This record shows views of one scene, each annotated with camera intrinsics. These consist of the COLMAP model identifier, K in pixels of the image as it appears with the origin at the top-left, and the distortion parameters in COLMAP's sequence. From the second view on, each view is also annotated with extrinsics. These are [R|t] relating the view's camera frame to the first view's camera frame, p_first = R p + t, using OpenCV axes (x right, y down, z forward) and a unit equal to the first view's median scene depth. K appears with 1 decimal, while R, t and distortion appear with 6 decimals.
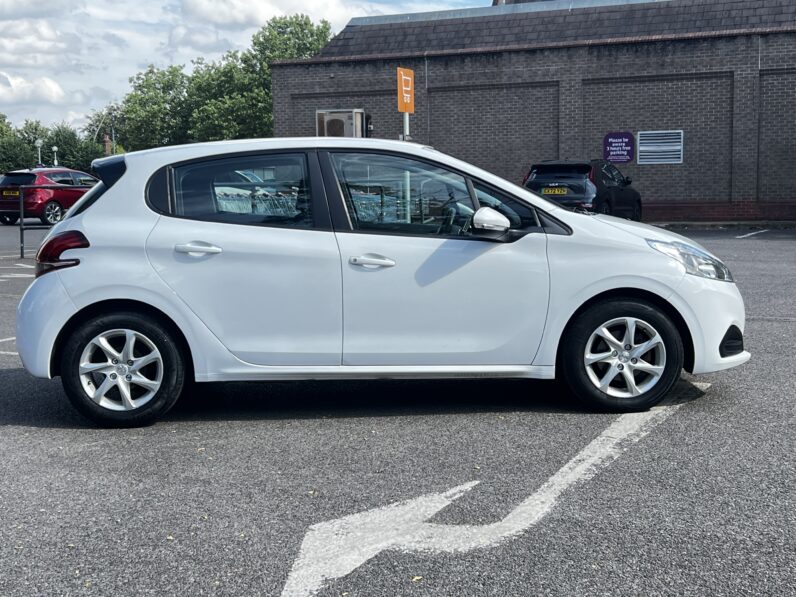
lens RADIAL K [[1100.1, 0, 398.0], [0, 1100.1, 298.5], [0, 0, 1]] dist [0.123723, -0.325139]
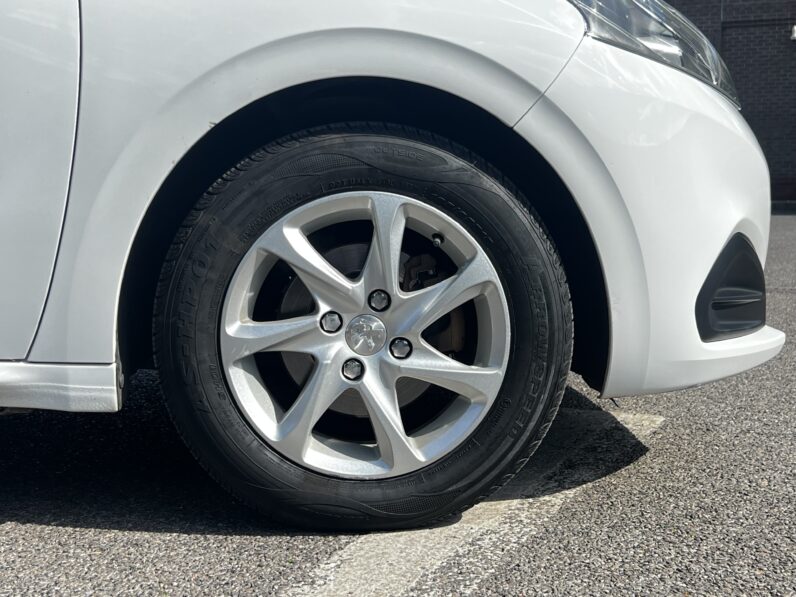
lens RADIAL K [[1100.1, 0, 398.0], [0, 1100.1, 298.5], [0, 0, 1]] dist [0.123723, -0.325139]
pose [[0.998984, 0.015214, 0.042428, 0.200562], [-0.015089, 0.999881, -0.003268, 0.044459], [-0.042473, 0.002625, 0.999094, 0.717038]]
